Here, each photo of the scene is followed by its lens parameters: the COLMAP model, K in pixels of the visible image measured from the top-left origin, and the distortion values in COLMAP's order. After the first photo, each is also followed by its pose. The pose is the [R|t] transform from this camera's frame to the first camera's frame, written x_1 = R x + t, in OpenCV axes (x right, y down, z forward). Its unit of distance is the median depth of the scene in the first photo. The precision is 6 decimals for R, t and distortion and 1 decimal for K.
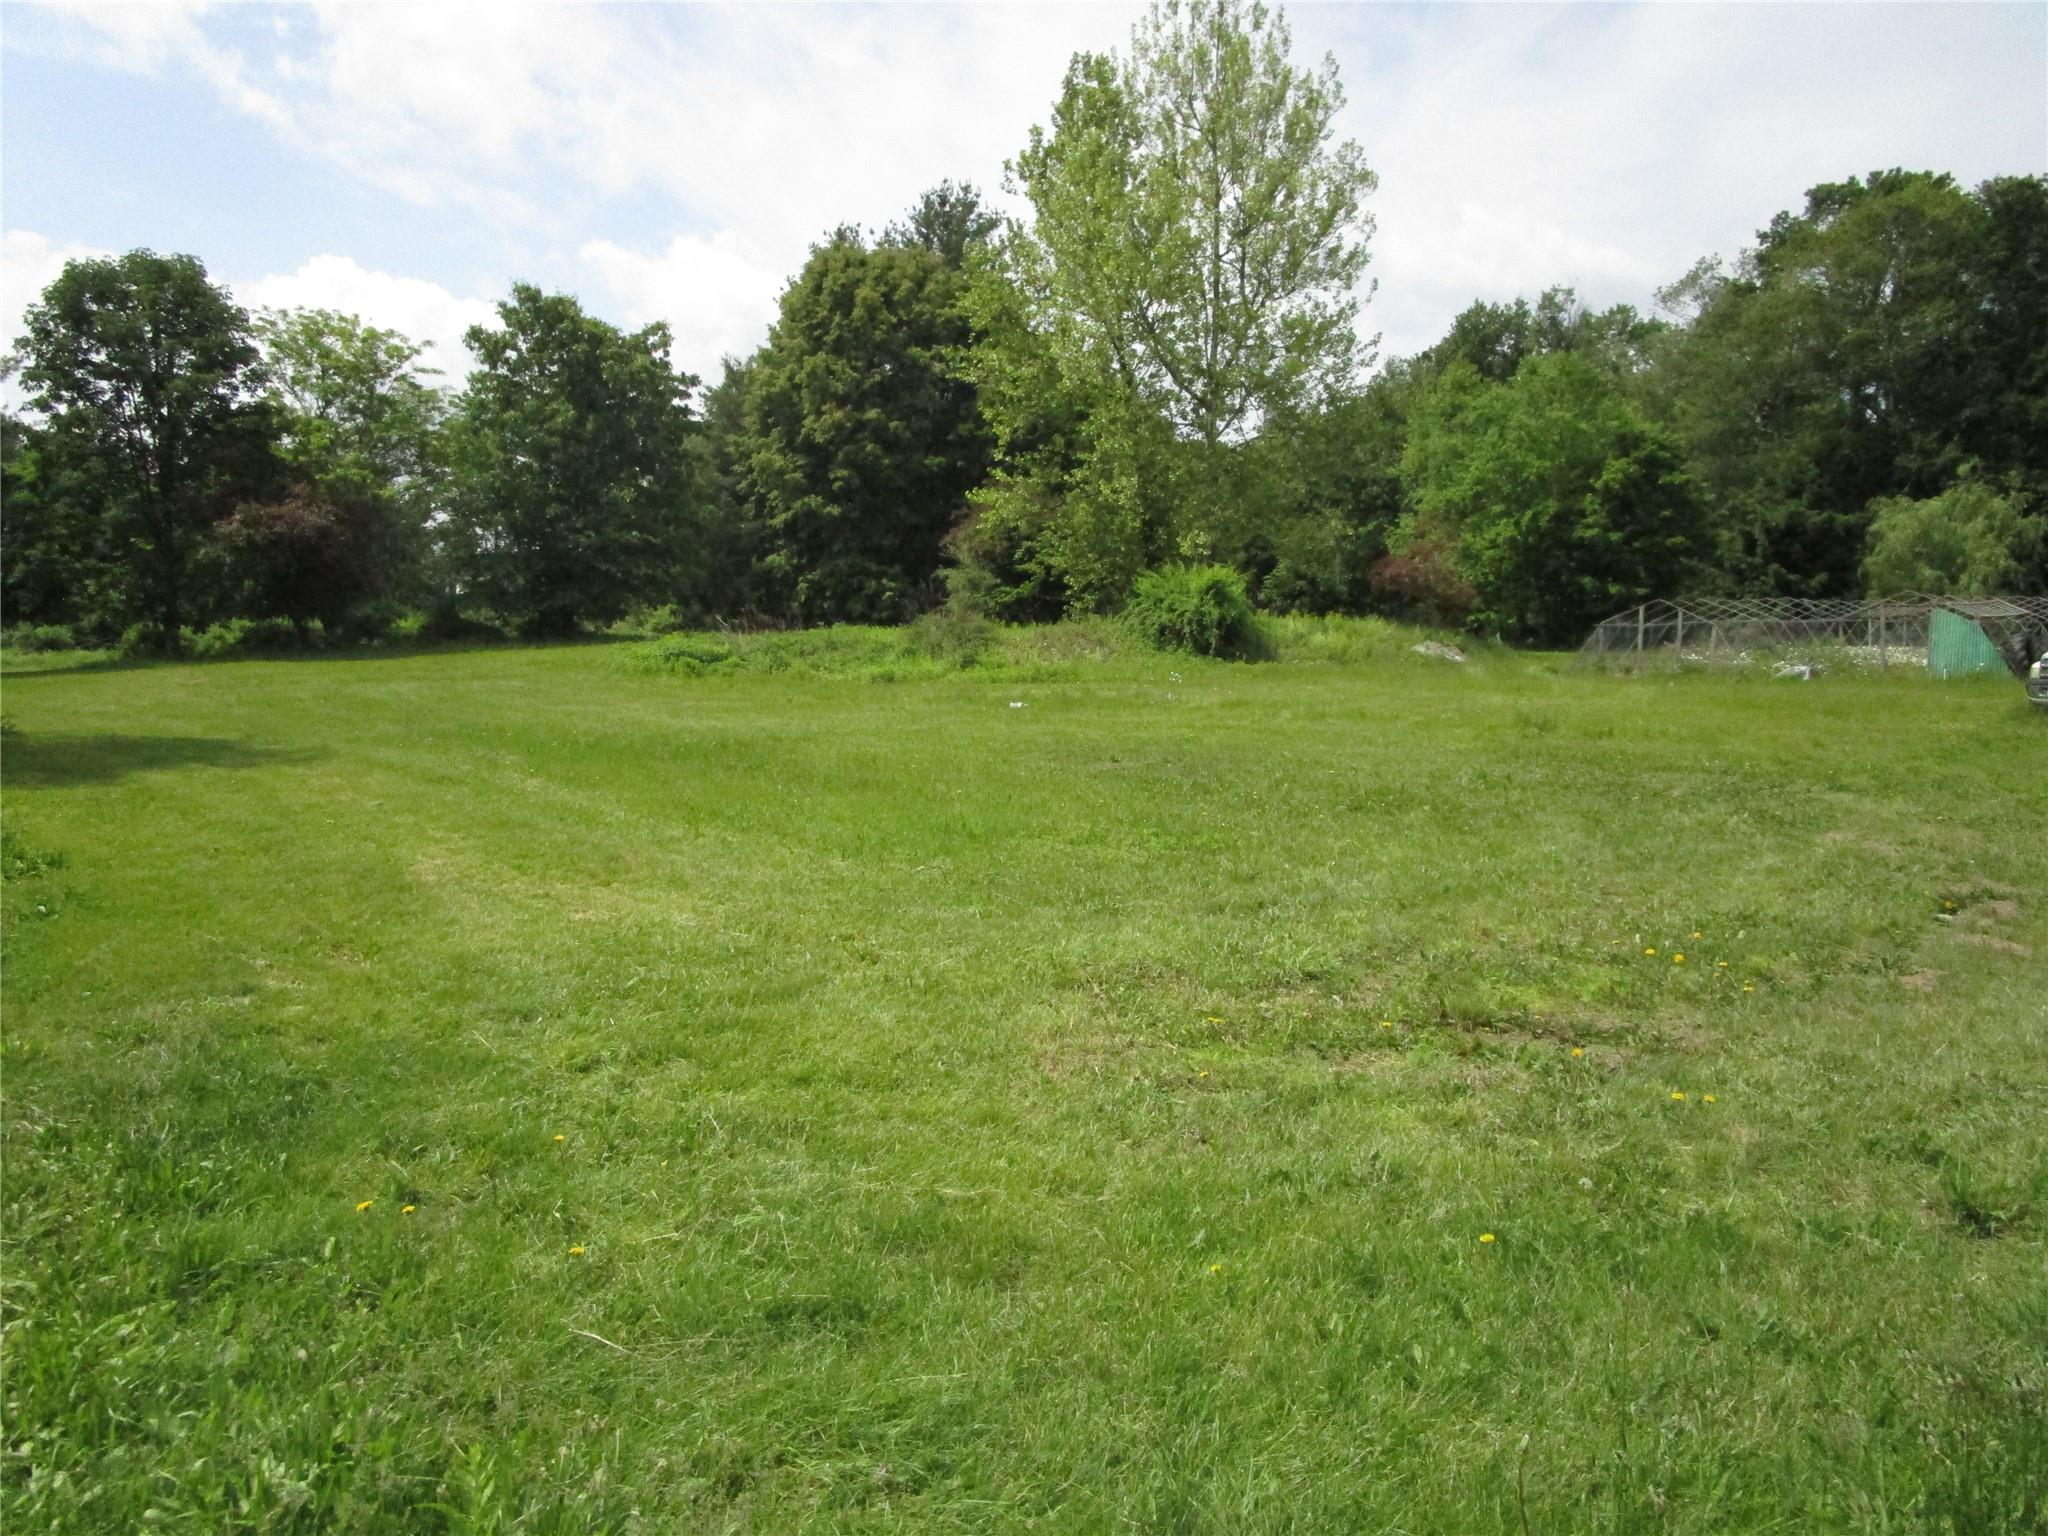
lens RADIAL K [[1449.7, 0, 1023.0], [0, 1449.7, 771.4], [0, 0, 1]] dist [-0.033749, 0.005863]
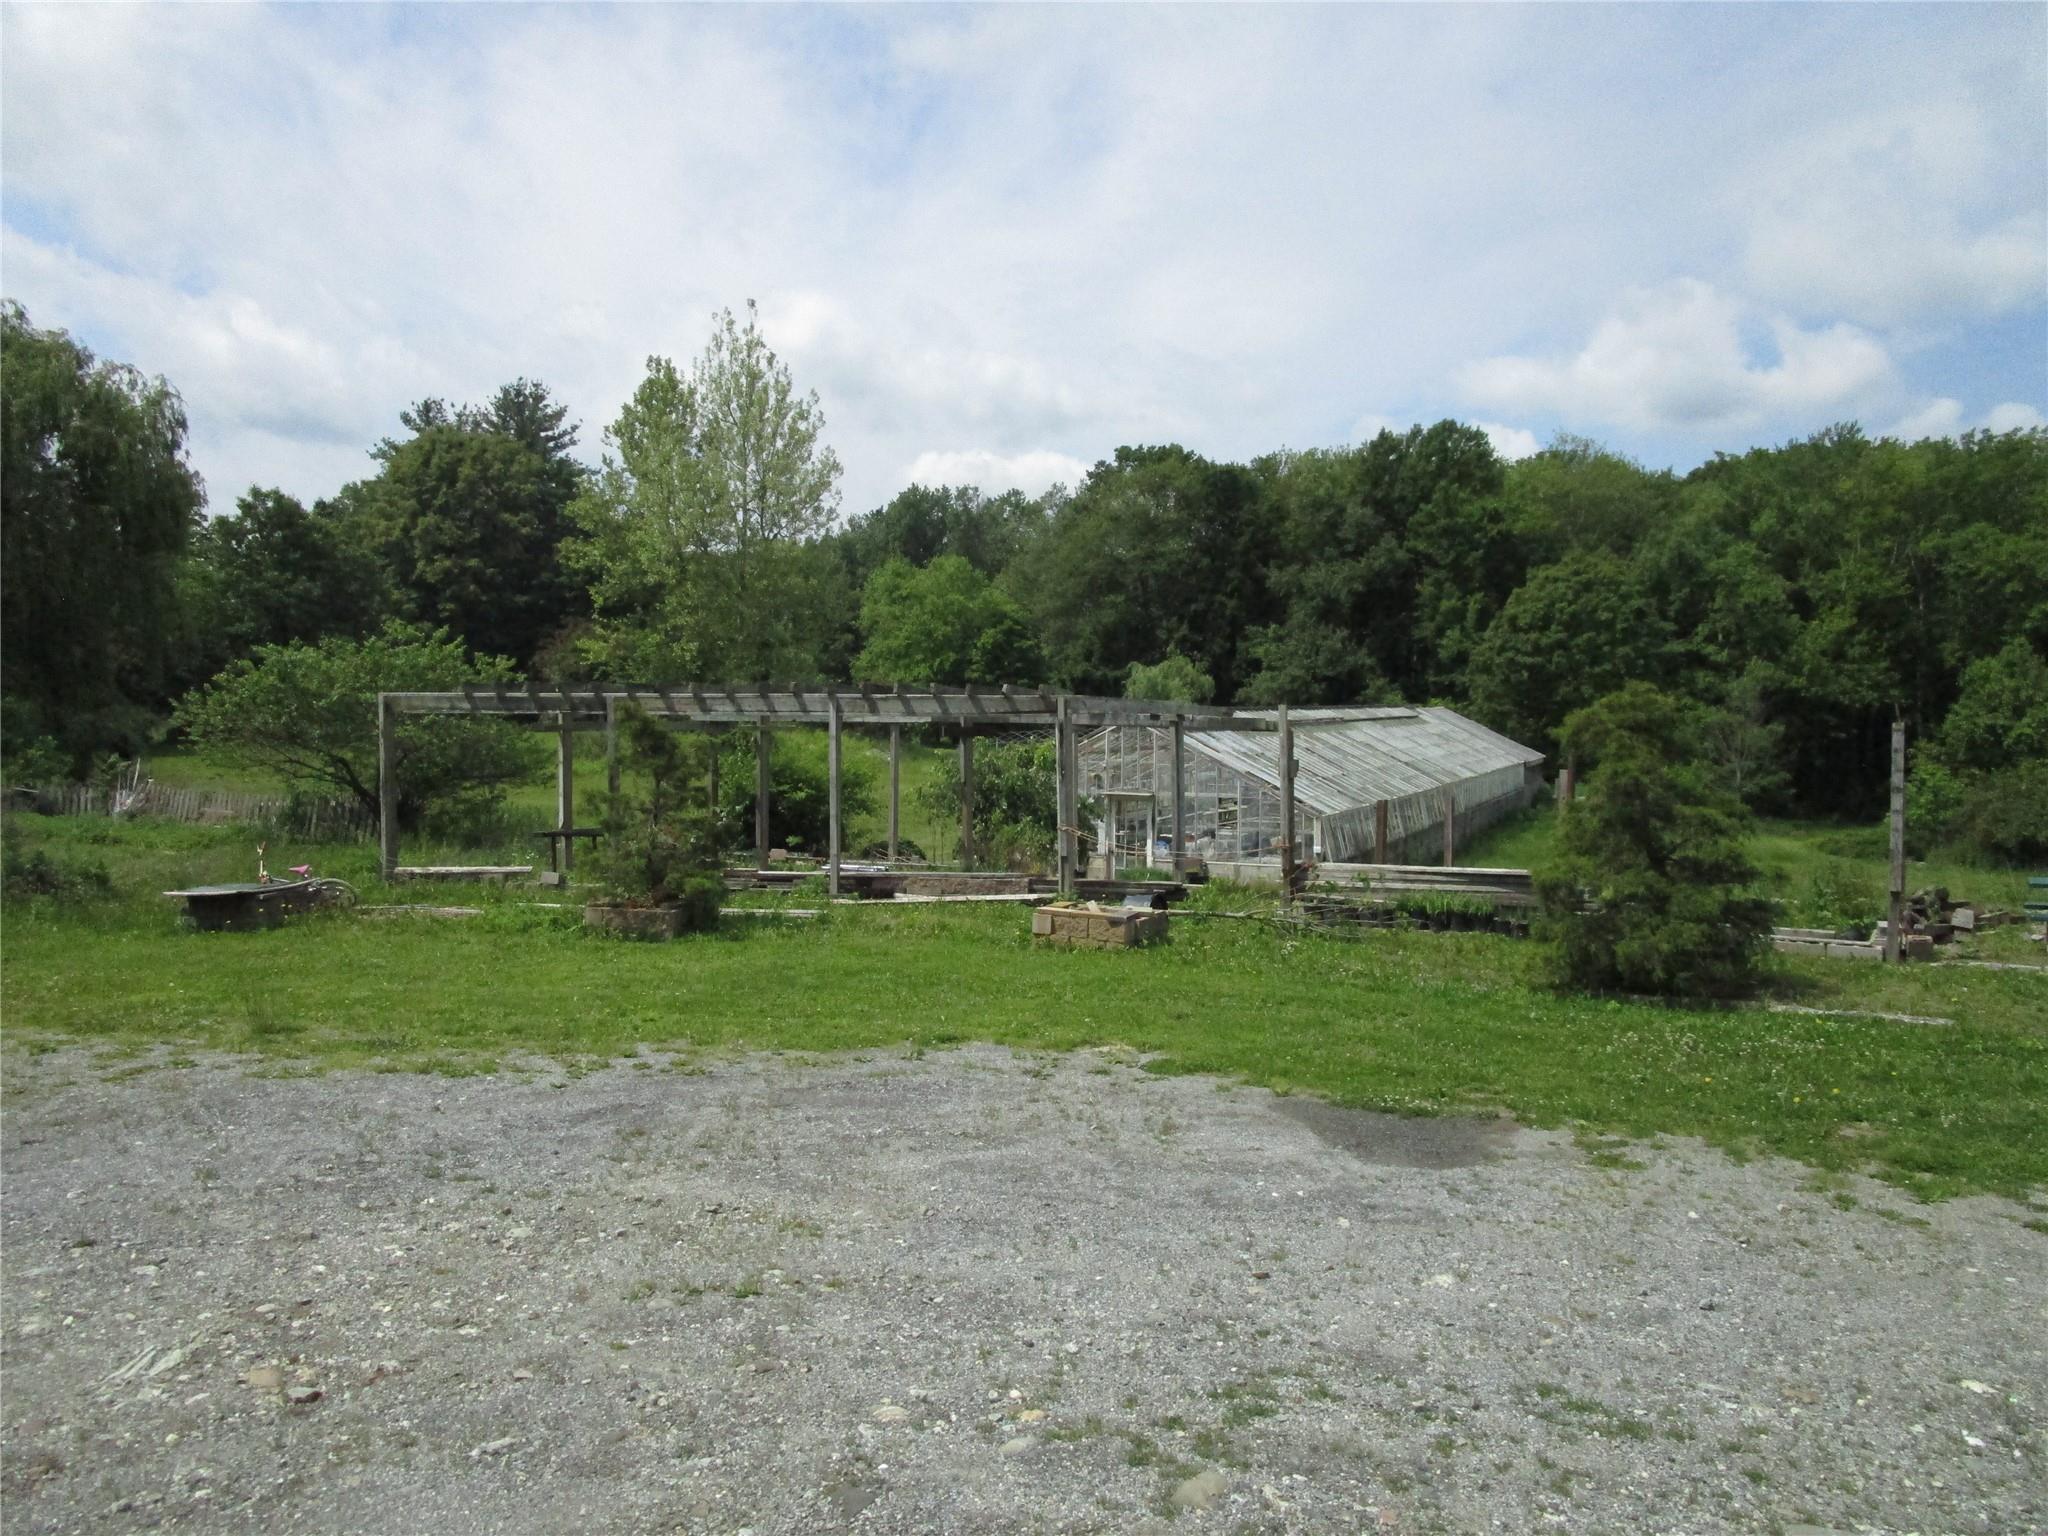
lens RADIAL K [[1449.7, 0, 1020.8], [0, 1449.7, 772.5], [0, 0, 1]] dist [-0.033749, 0.005863]
pose [[0.935466, 0.001506, 0.353413, -0.113032], [0.013830, 0.999069, -0.040864, 0.008548], [-0.353146, 0.043114, 0.934574, -0.460443]]
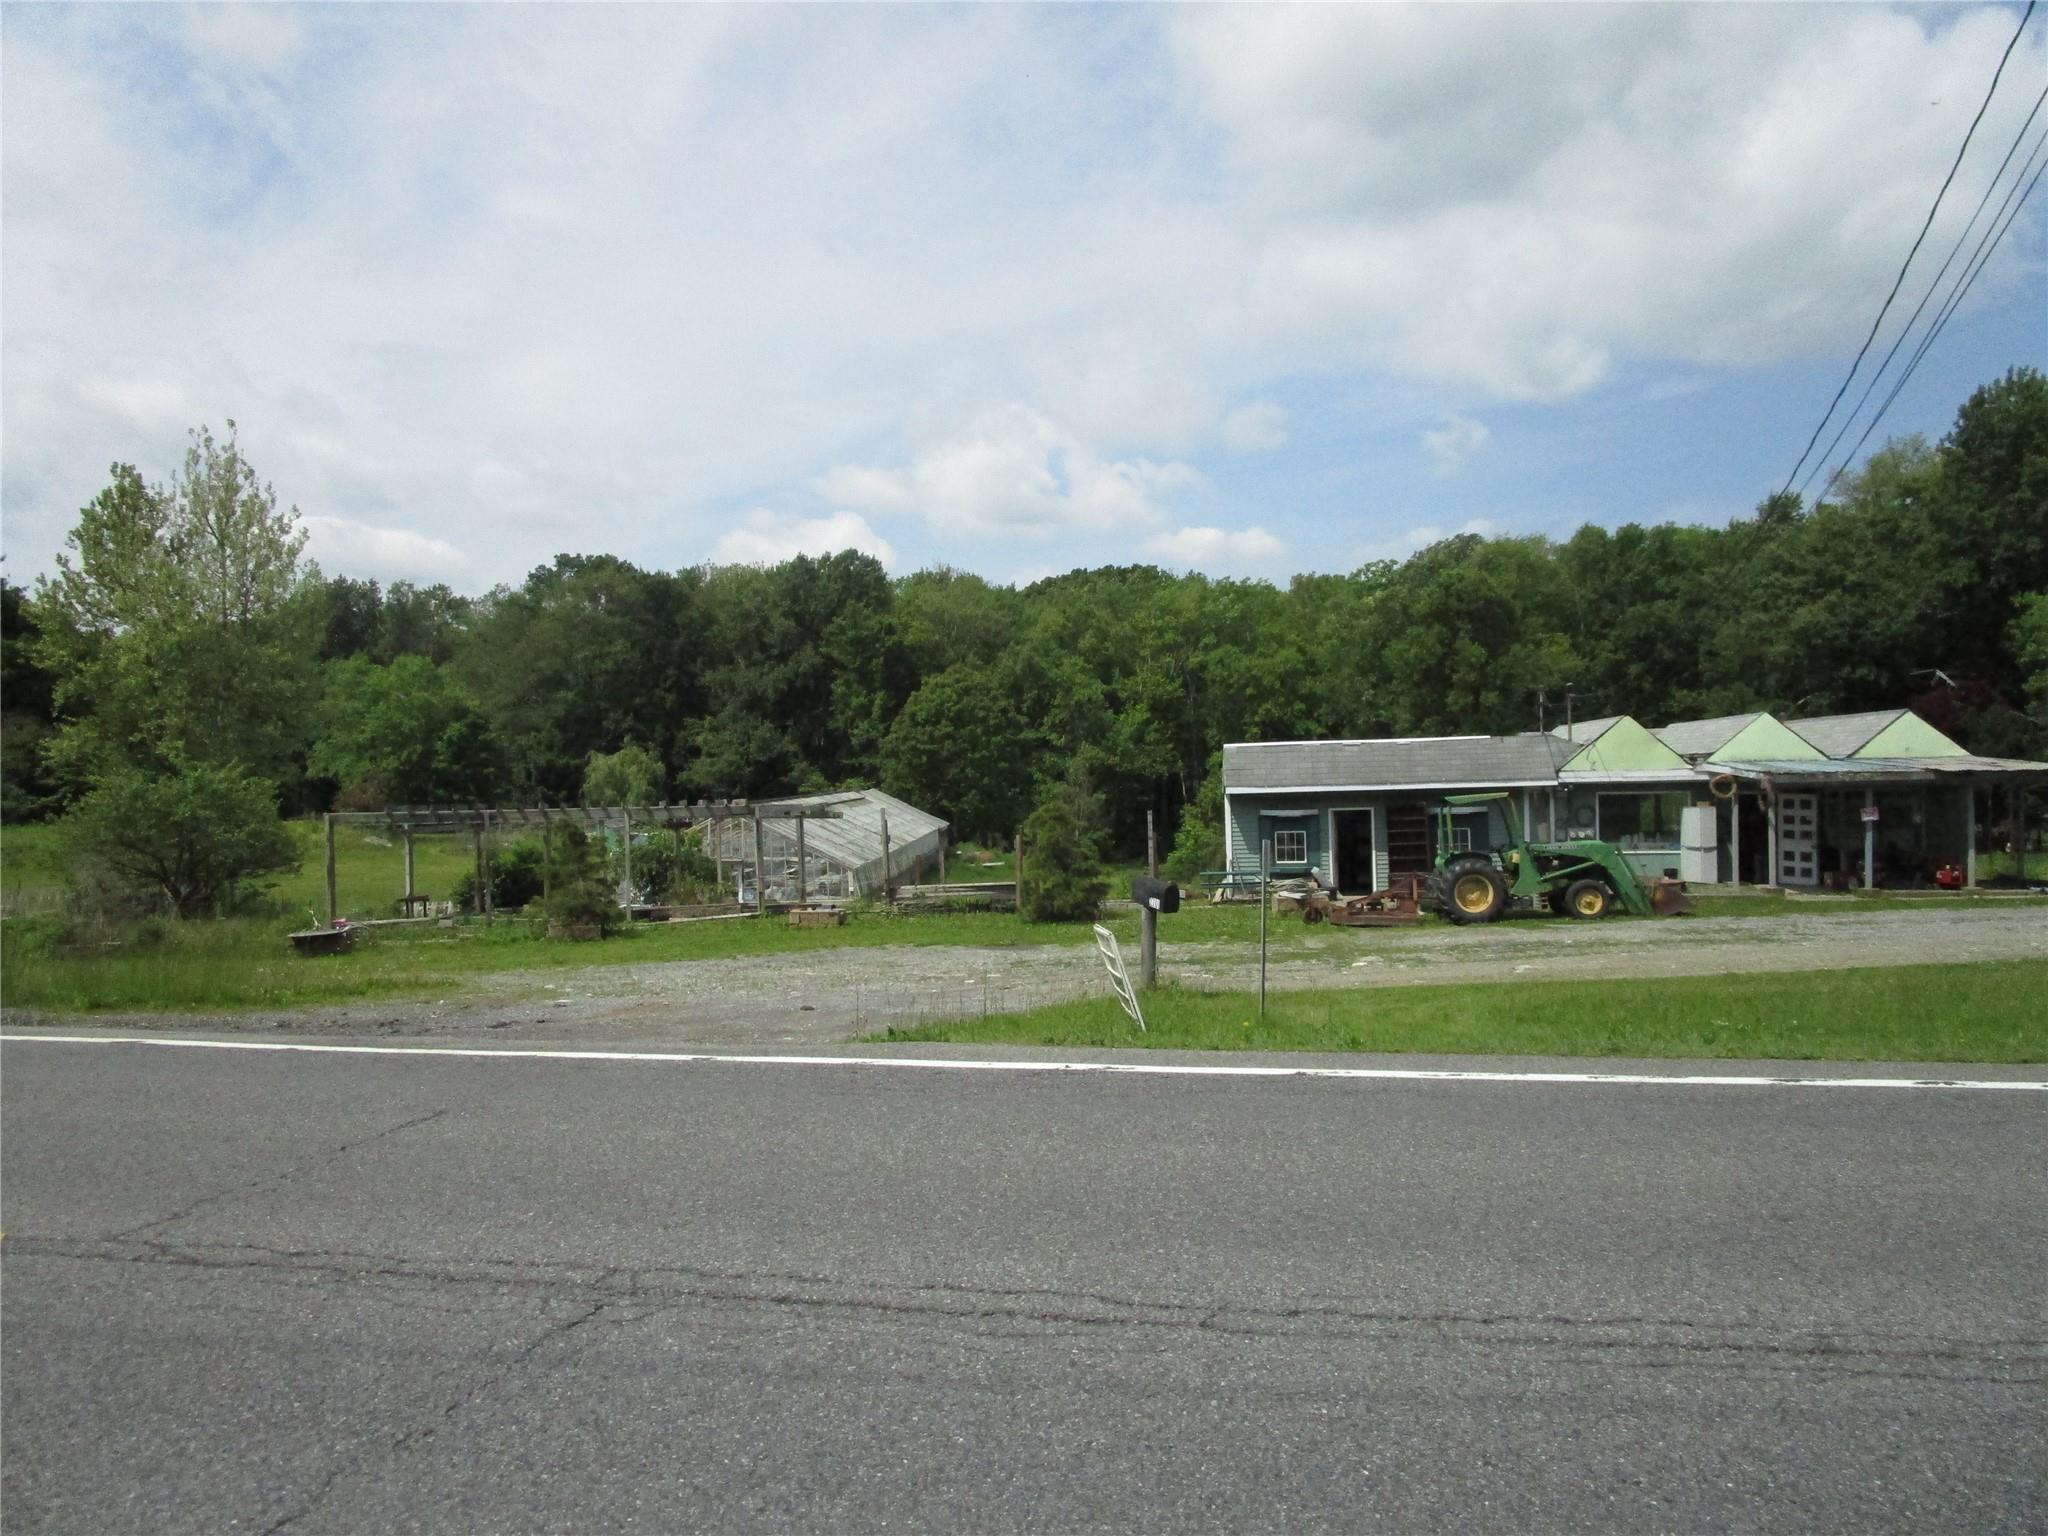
lens RADIAL K [[1449.7, 0, 1023.4], [0, 1449.7, 768.7], [0, 0, 1]] dist [-0.033749, 0.005863]
pose [[0.703361, 0.003587, 0.710823, -0.312794], [0.069347, 0.994871, -0.073640, 0.015021], [-0.707442, 0.101089, 0.699505, -0.639546]]
